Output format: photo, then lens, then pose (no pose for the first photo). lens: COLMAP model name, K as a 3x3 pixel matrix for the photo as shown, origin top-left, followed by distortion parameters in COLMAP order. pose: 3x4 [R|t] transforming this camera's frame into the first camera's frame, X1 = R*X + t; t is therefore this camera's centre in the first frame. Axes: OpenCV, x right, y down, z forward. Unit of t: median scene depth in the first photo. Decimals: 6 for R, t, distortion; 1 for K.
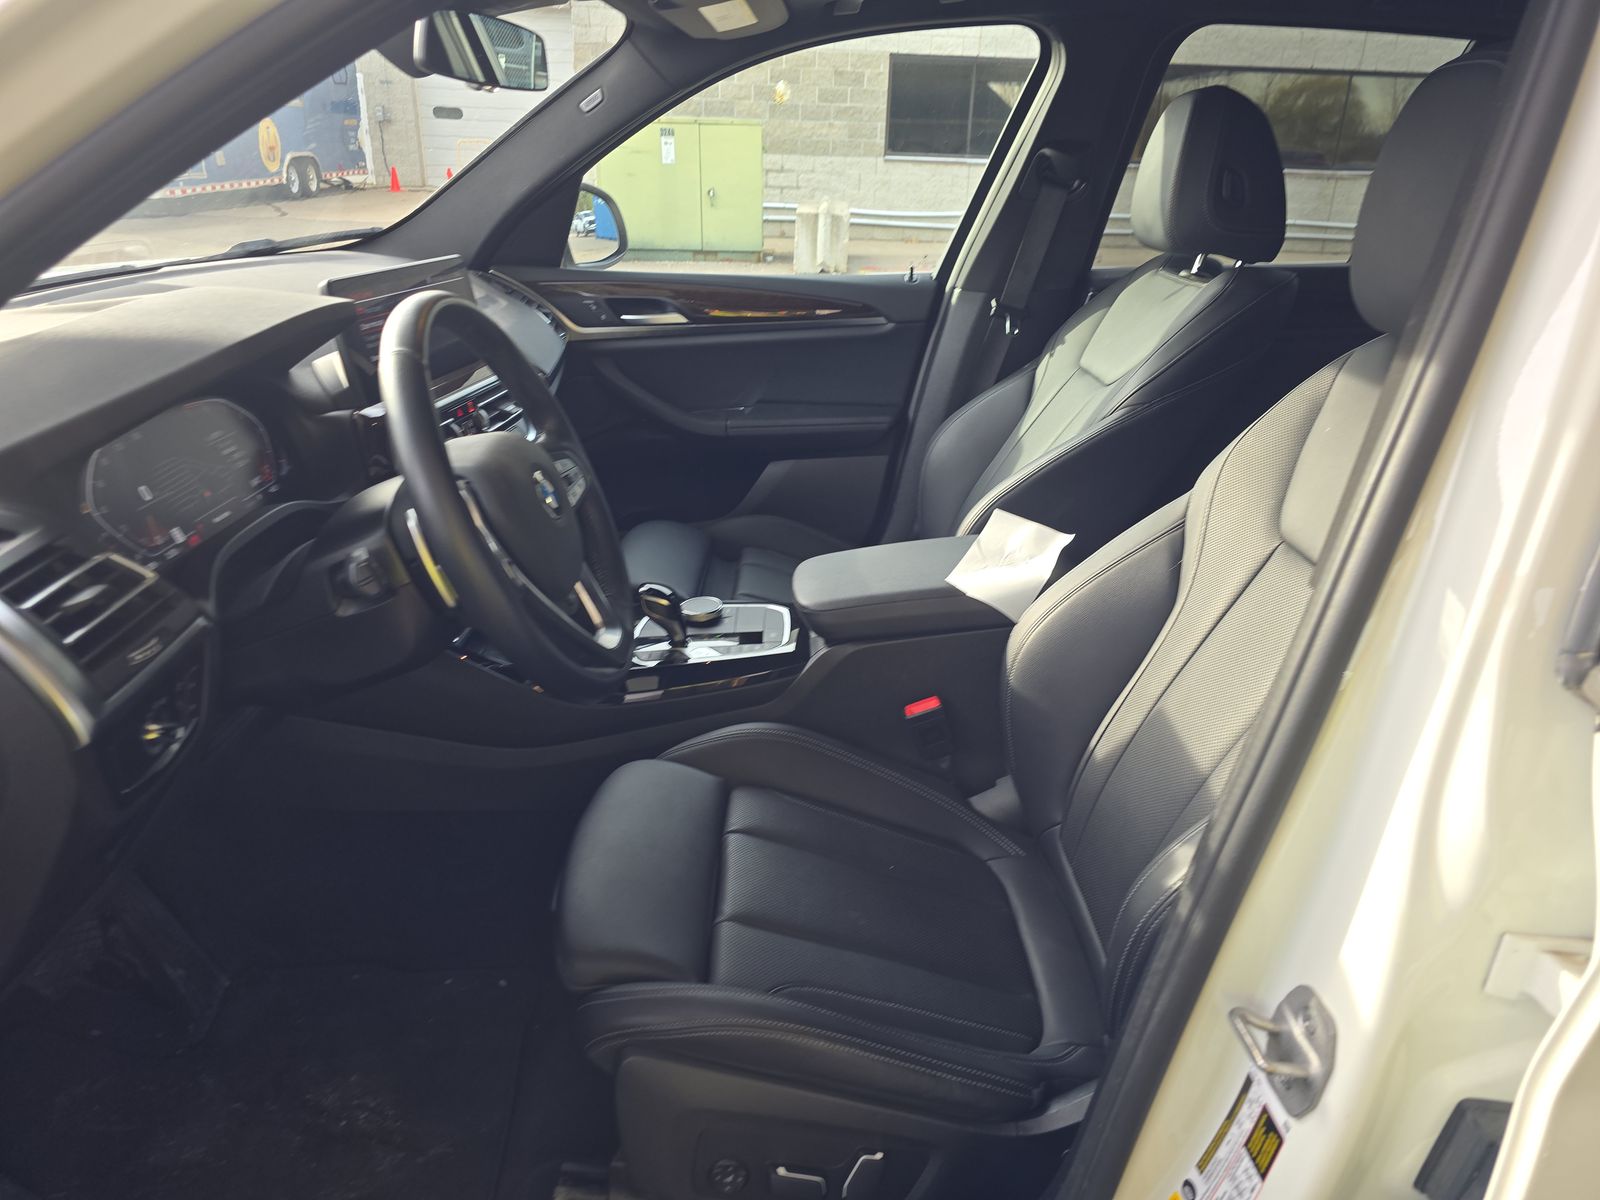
lens RADIAL K [[1073.7, 0, 812.4], [0, 1073.7, 596.6], [0, 0, 1]] dist [0.033349, -0.021127]
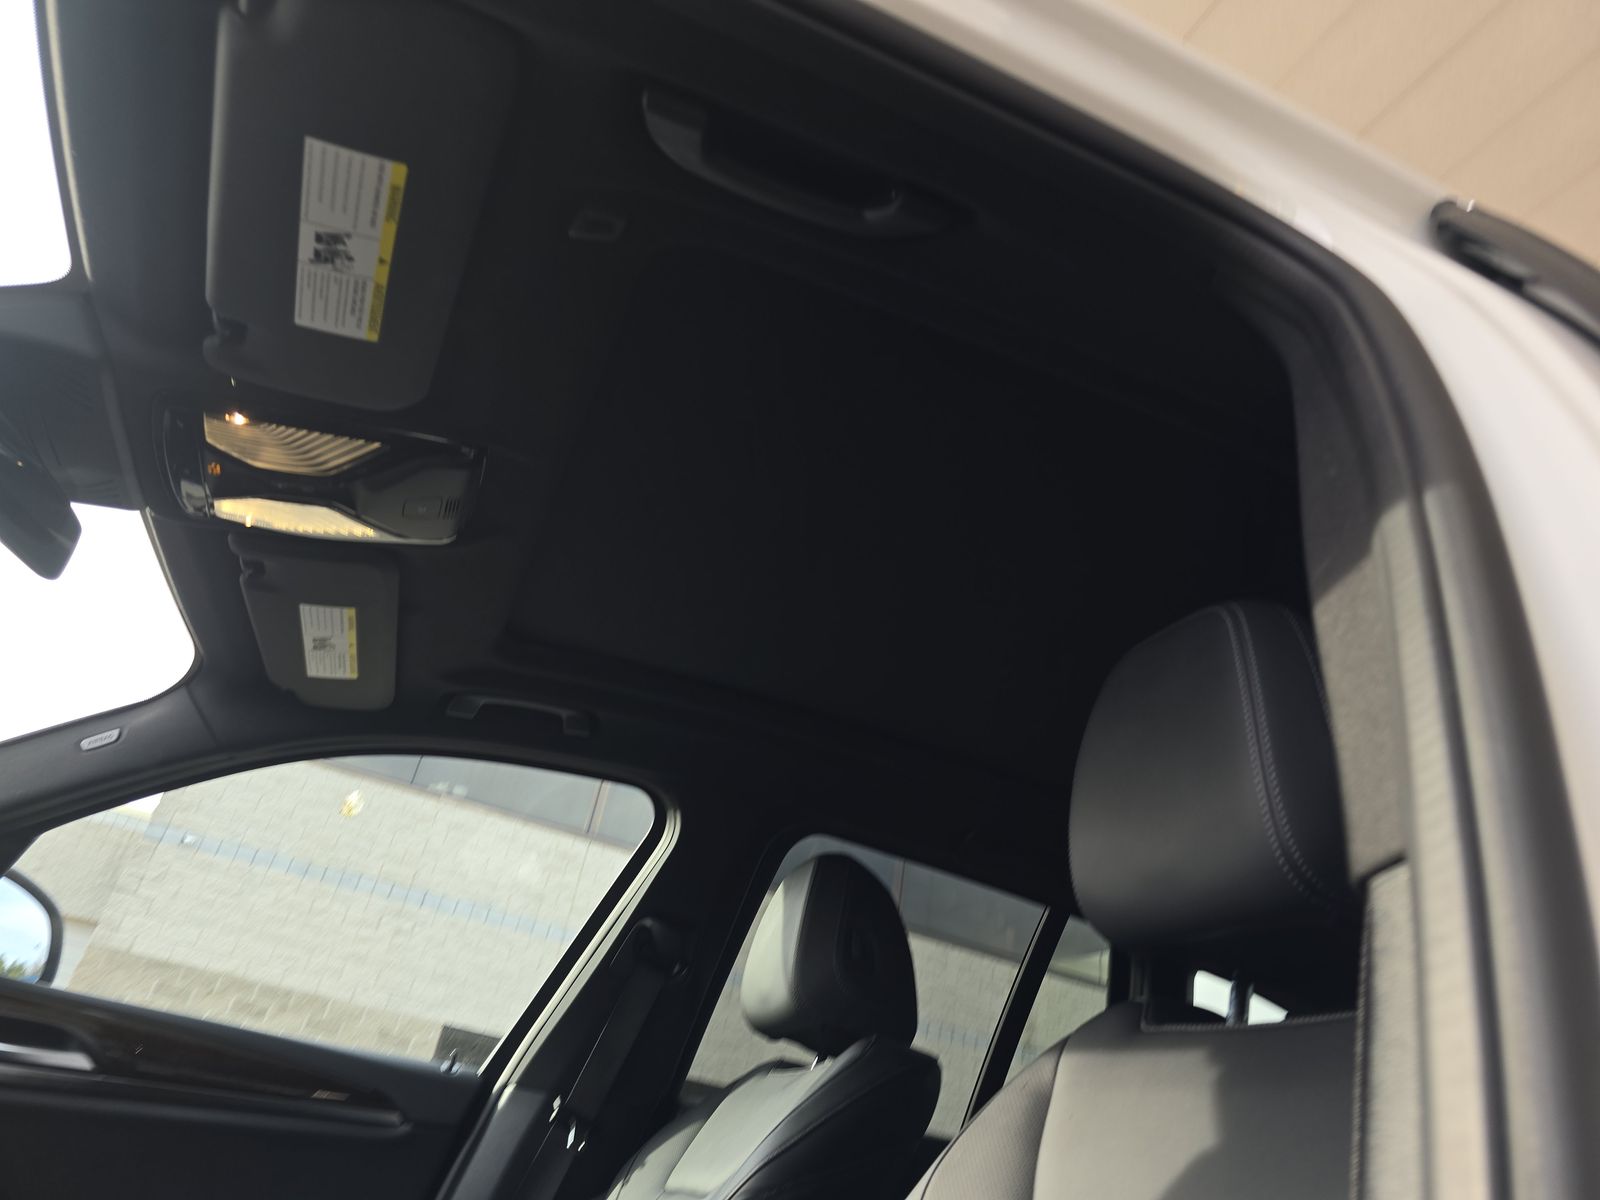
lens RADIAL K [[1073.7, 0, 799.1], [0, 1073.7, 605.3], [0, 0, 1]] dist [0.033349, -0.021127]
pose [[0.920957, 0.291884, 0.258151, 0.028852], [0.018061, 0.629810, -0.776540, 0.095223], [-0.389245, 0.719822, 0.574756, 0.256662]]
